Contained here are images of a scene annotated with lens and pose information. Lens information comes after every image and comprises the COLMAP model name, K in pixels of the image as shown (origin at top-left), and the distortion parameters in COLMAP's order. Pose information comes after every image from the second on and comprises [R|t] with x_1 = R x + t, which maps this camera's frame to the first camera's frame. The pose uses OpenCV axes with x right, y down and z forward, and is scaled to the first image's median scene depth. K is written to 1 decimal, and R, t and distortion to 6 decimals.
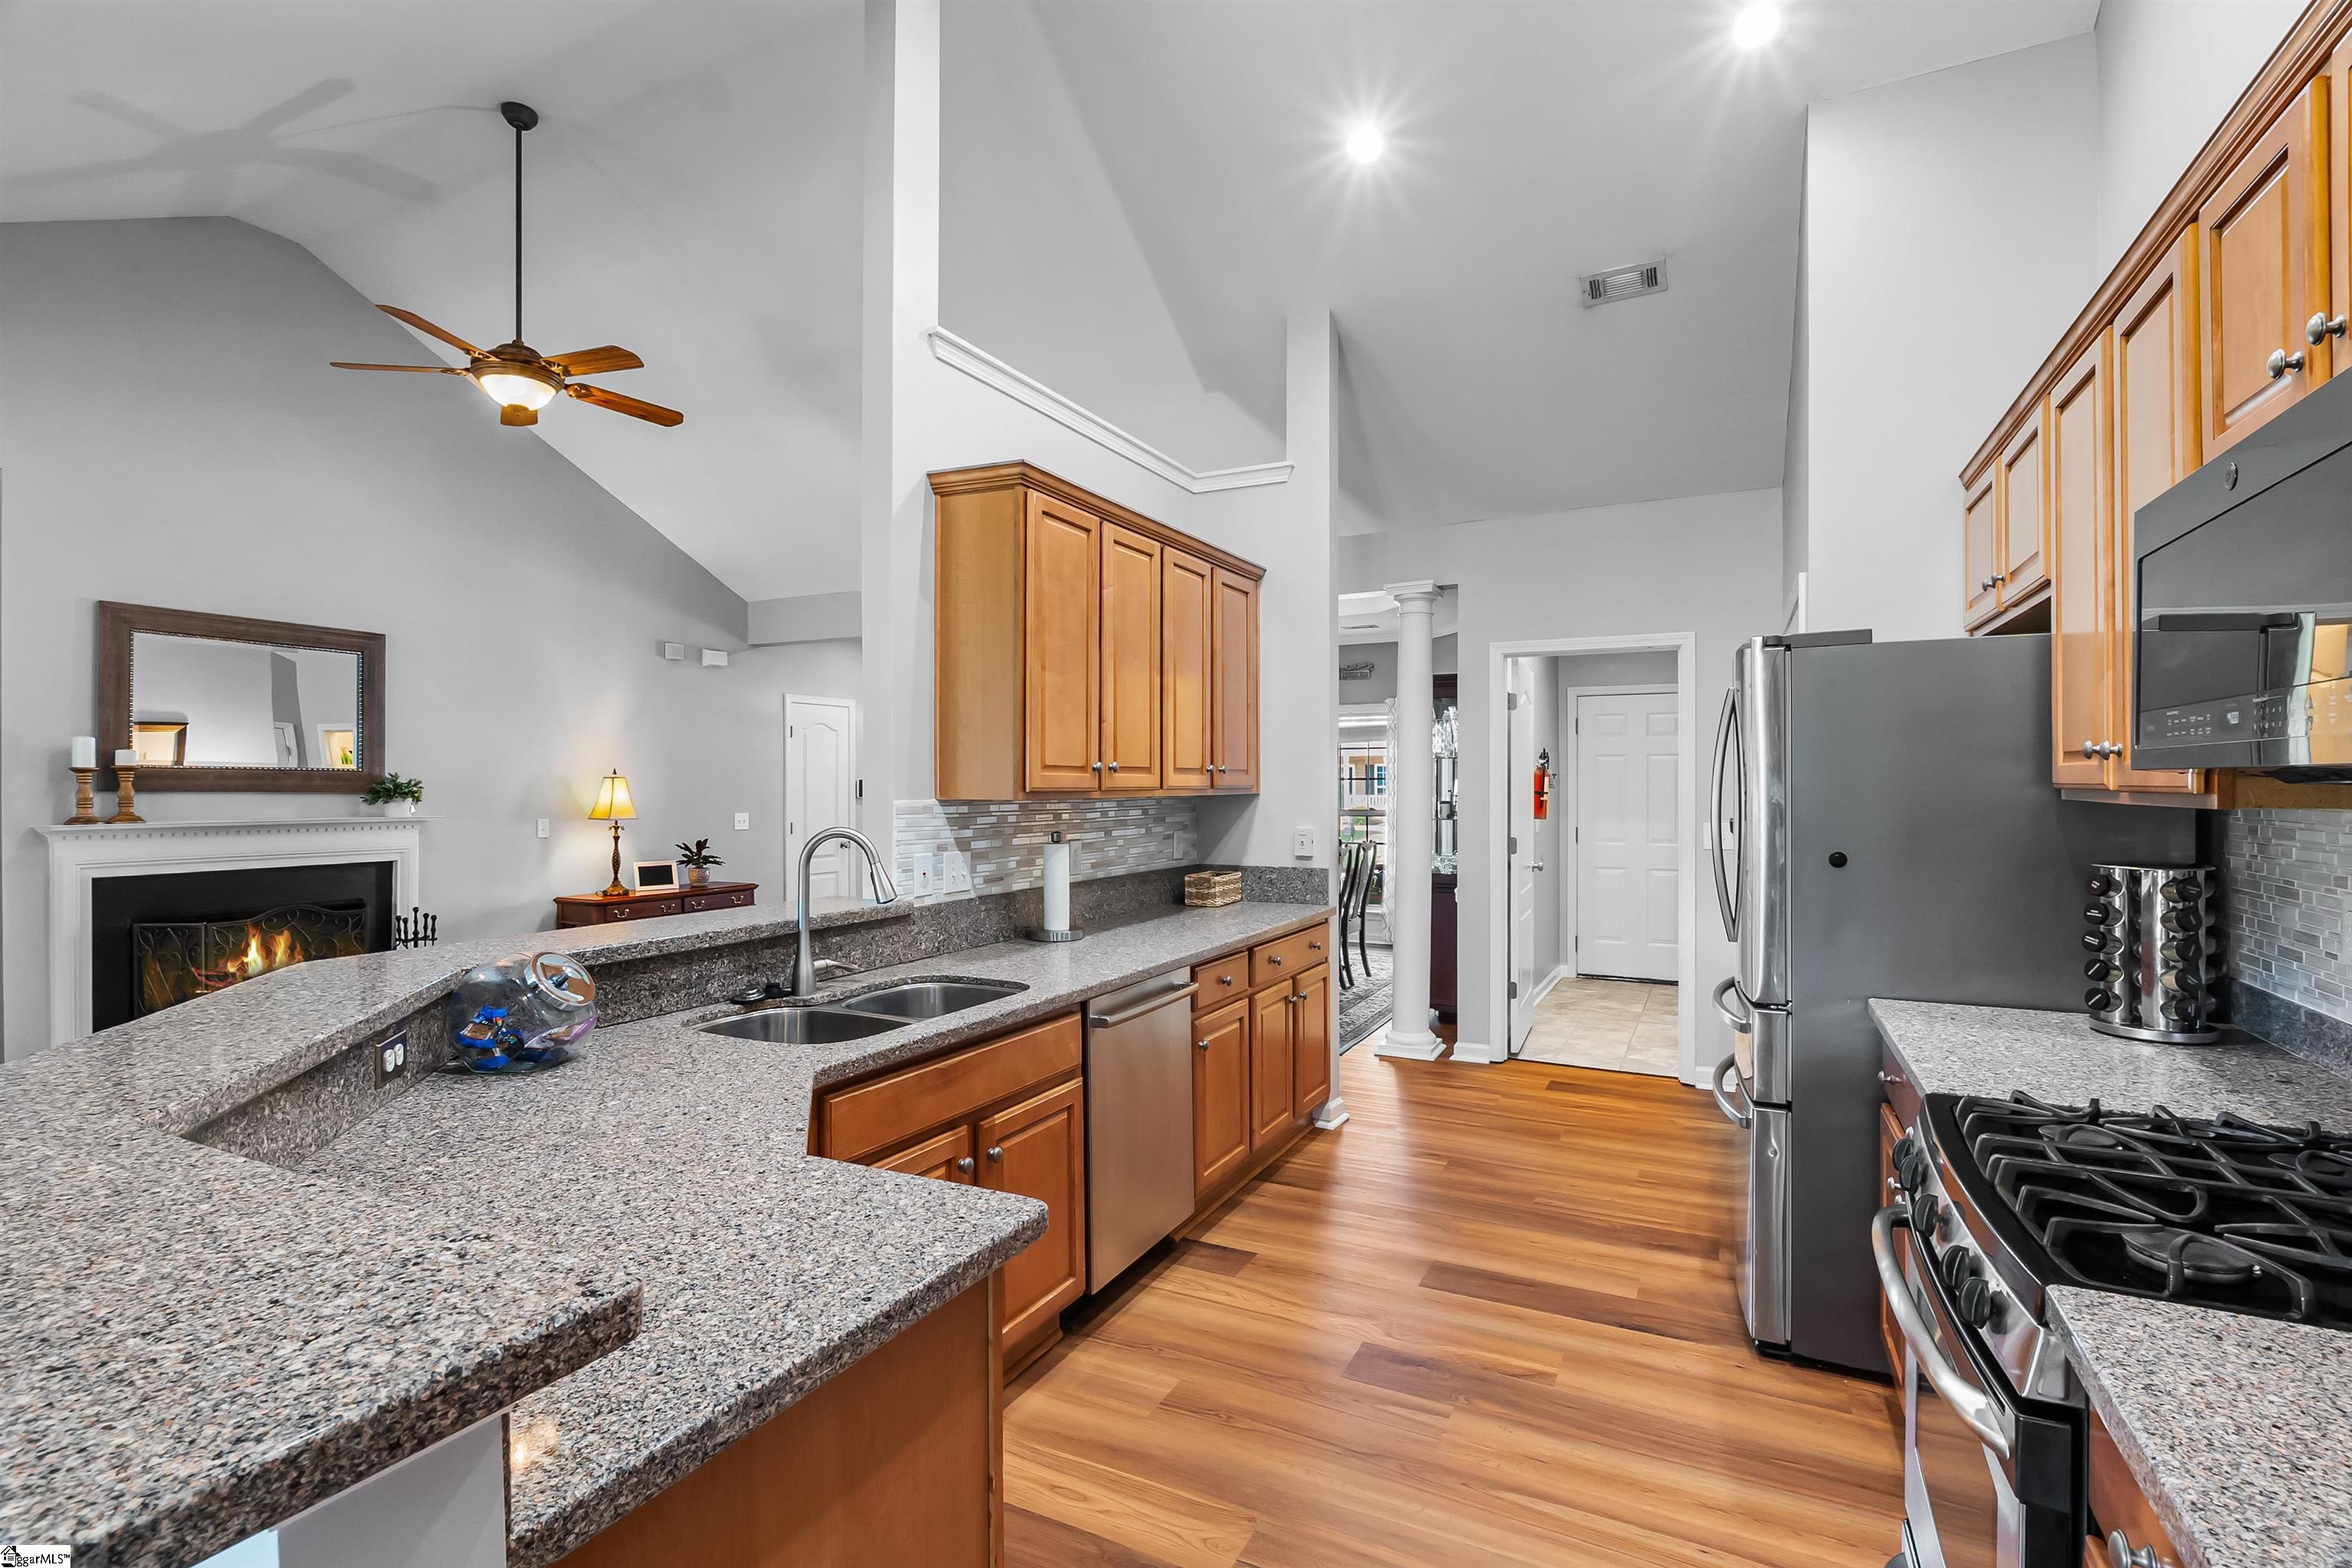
lens RADIAL K [[1077.2, 0, 1145.1], [0, 1077.2, 784.9], [0, 0, 1]] dist [-0.008245, -0.000256]
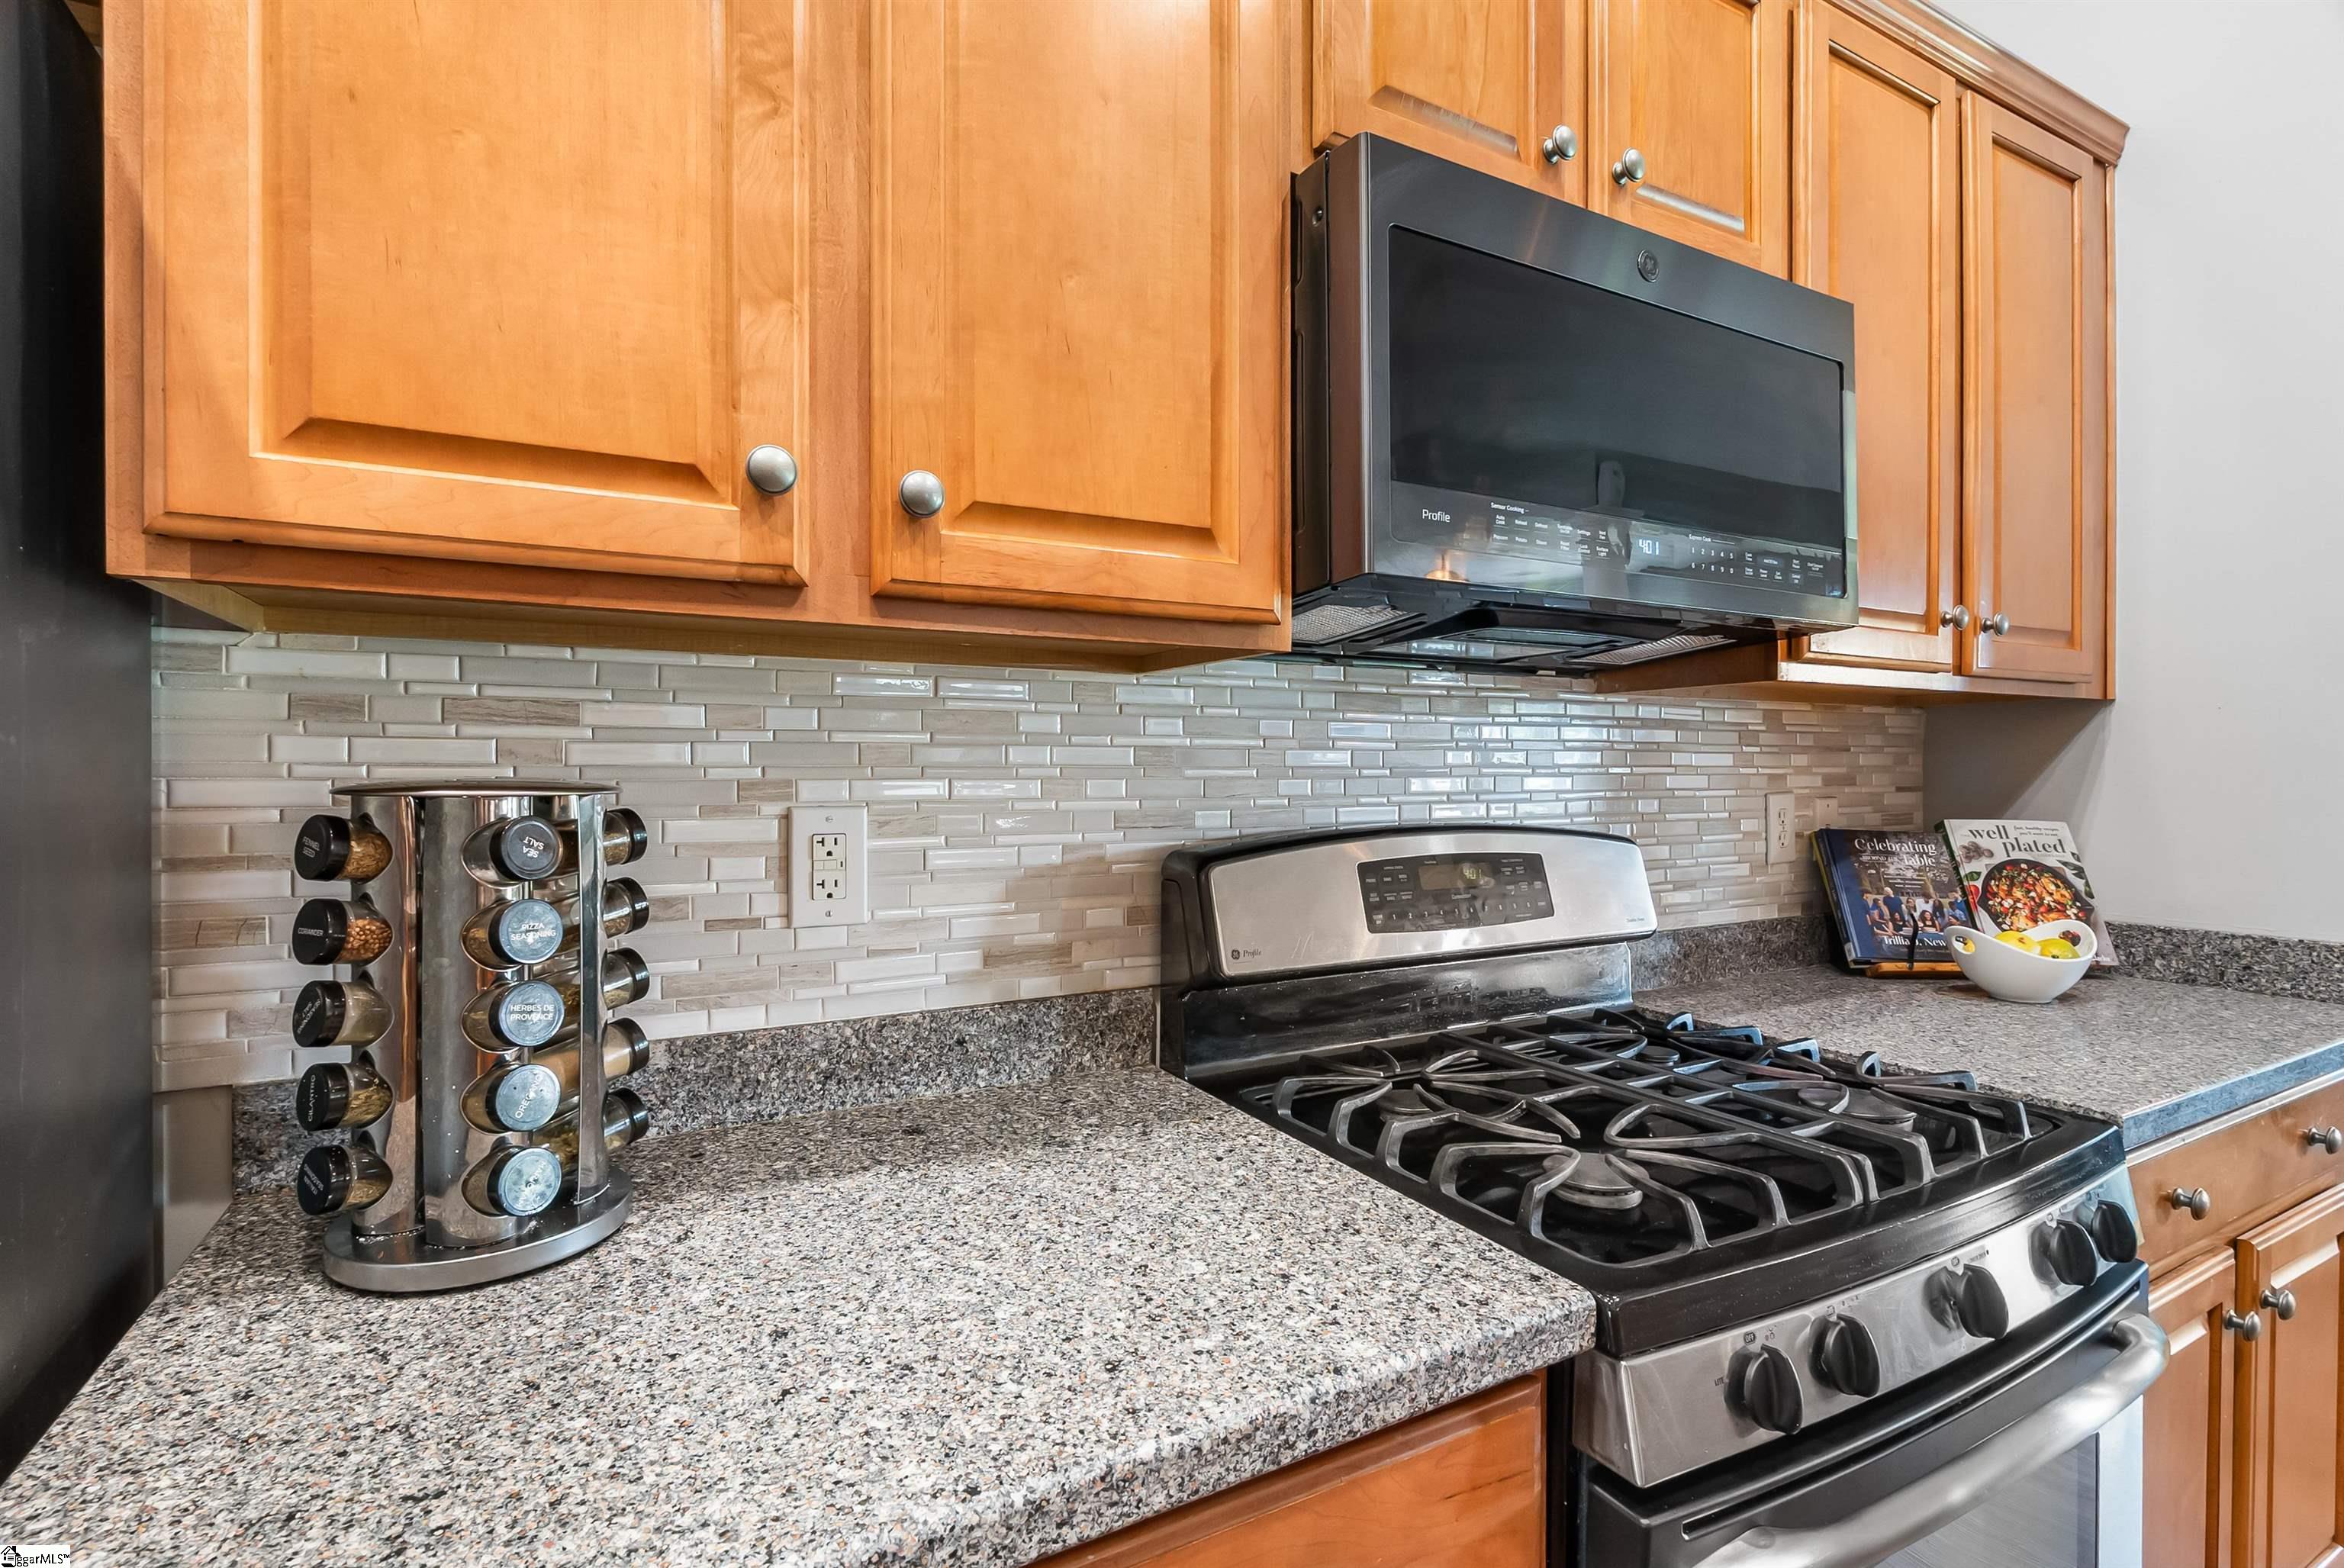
lens RADIAL K [[1091.7, 0, 1179.3], [0, 1091.7, 772.0], [0, 0, 1]] dist [-0.002314, -0.000075]
pose [[-0.844525, 0.005844, 0.535484, 0.463646], [0.005199, 0.999983, -0.002715, 0.063083], [-0.535491, 0.000491, -0.844541, 1.045957]]
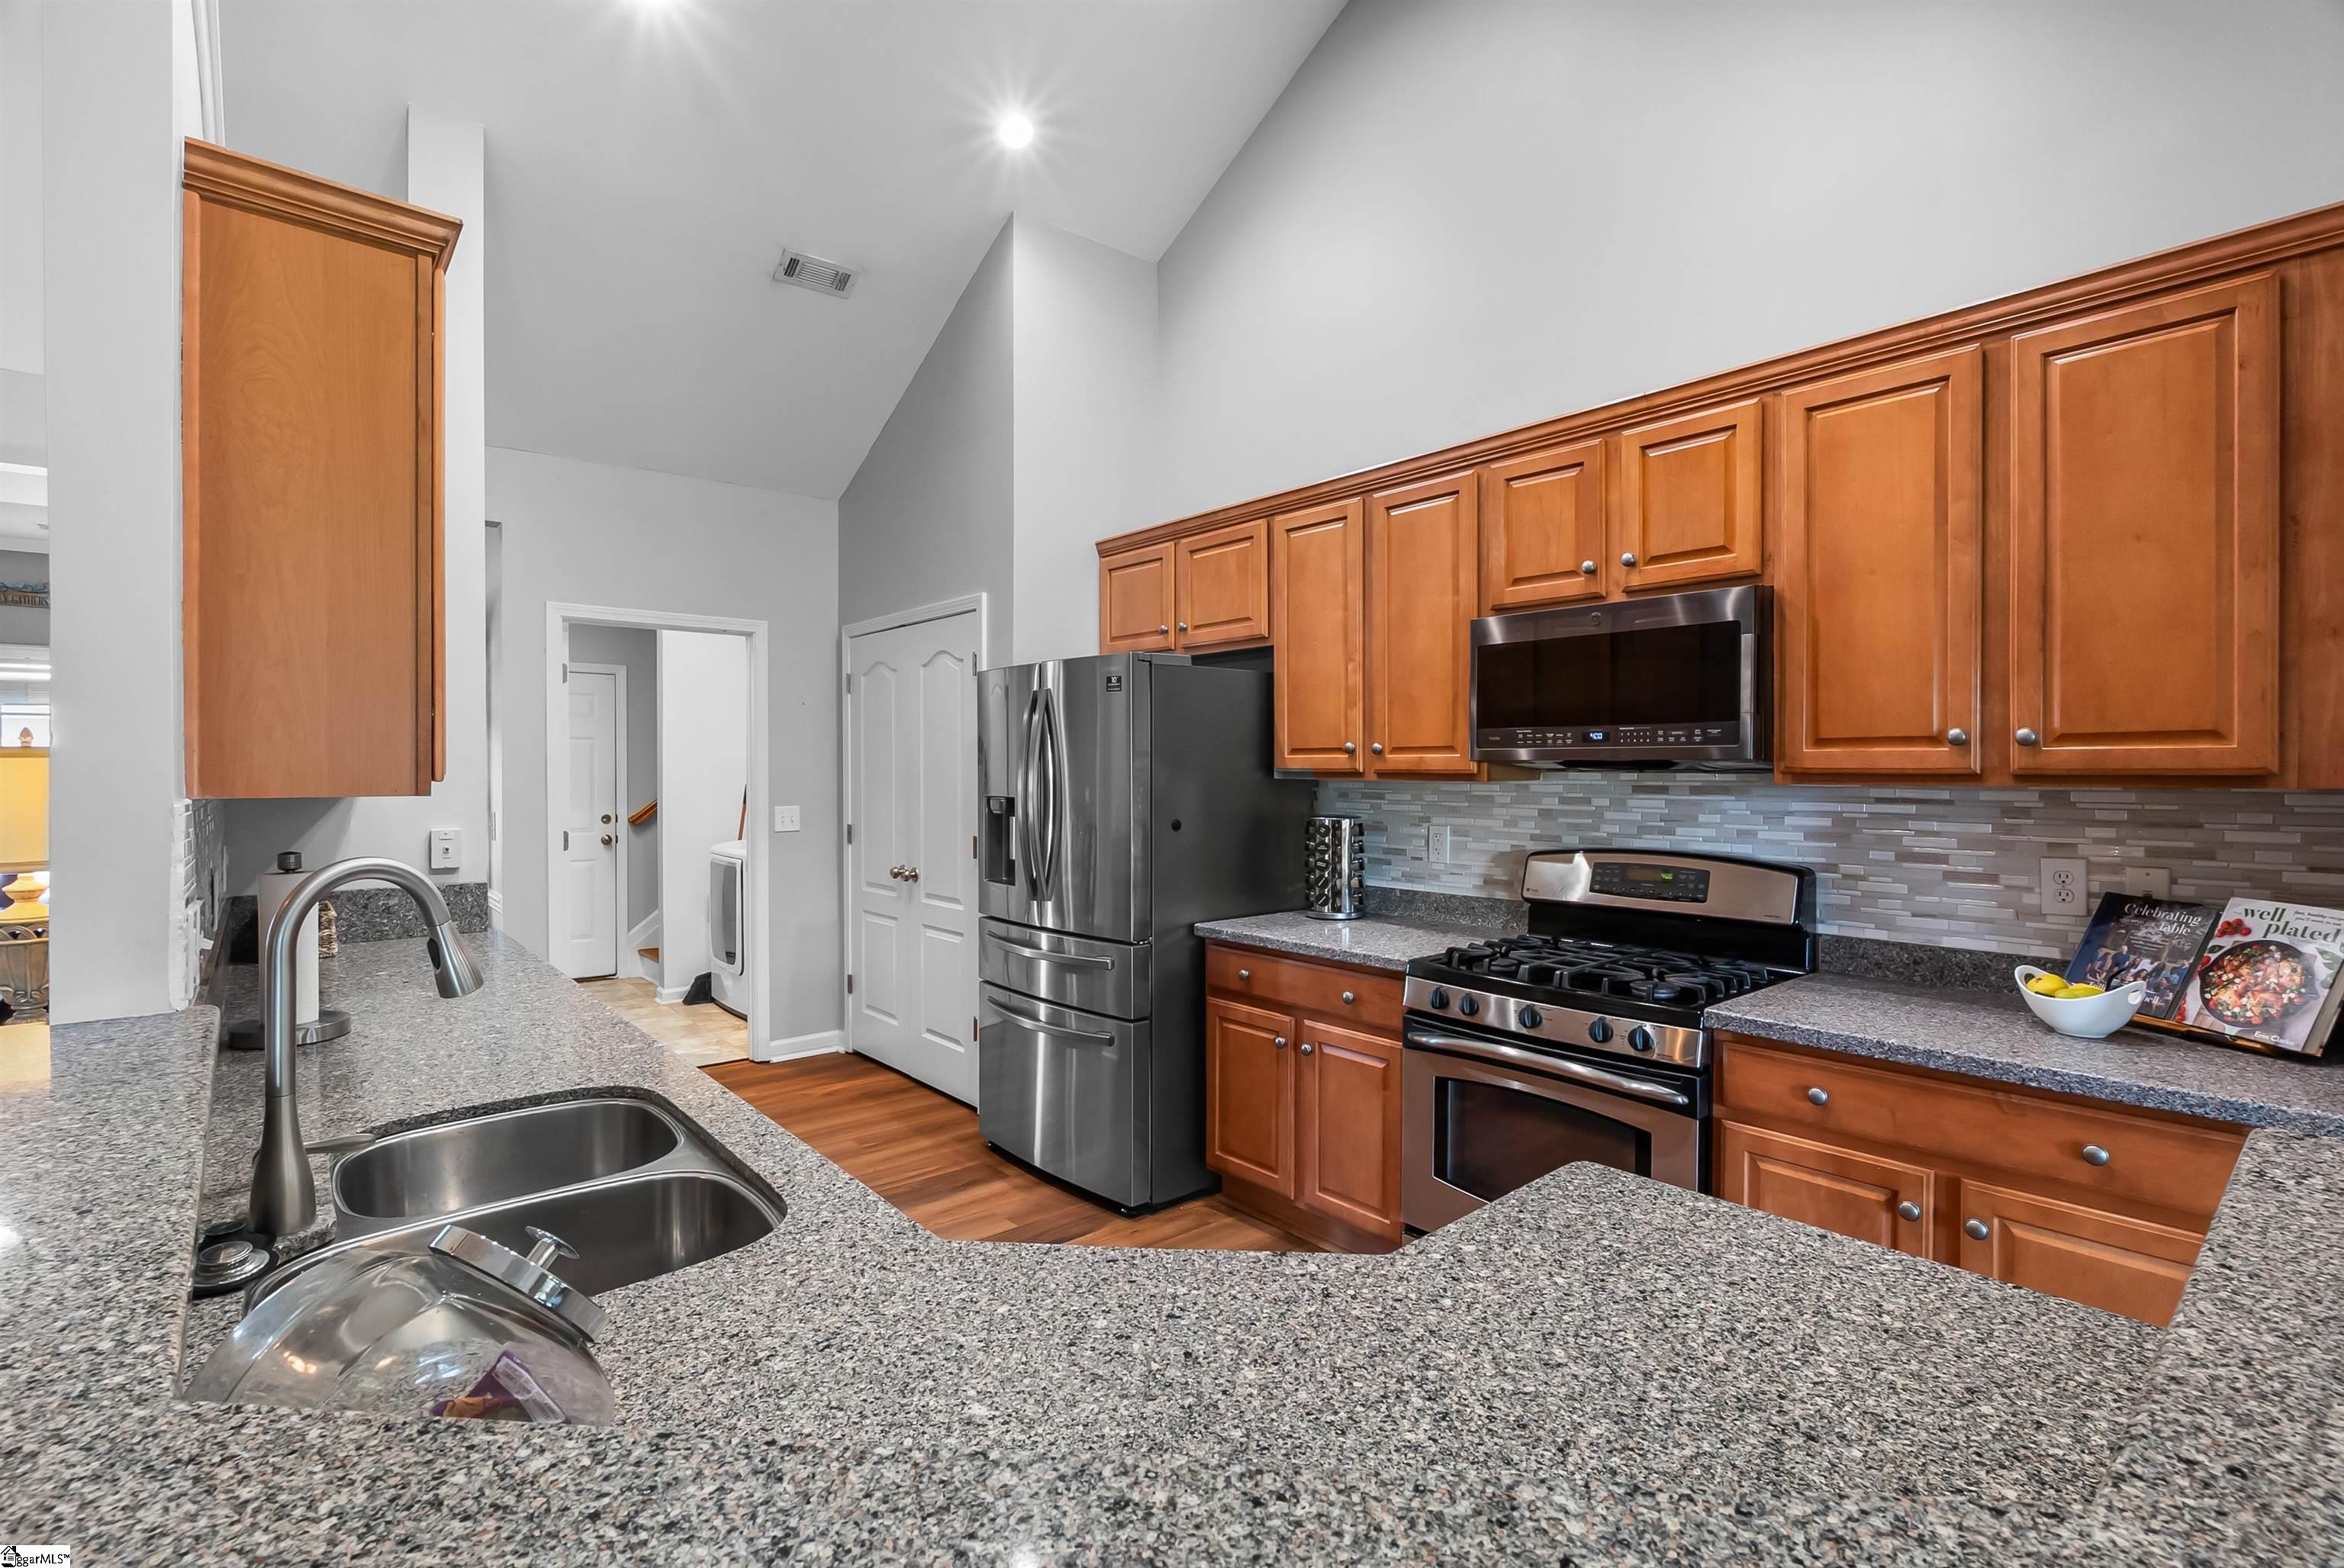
lens RADIAL K [[1091.7, 0, 1179.3], [0, 1091.7, 772.0], [0, 0, 1]] dist [-0.002314, -0.000075]
pose [[0.361787, -0.002114, 0.932258, -0.670609], [-0.000344, 0.999997, 0.002401, -0.000322], [-0.932261, -0.001190, 0.361785, 0.527180]]
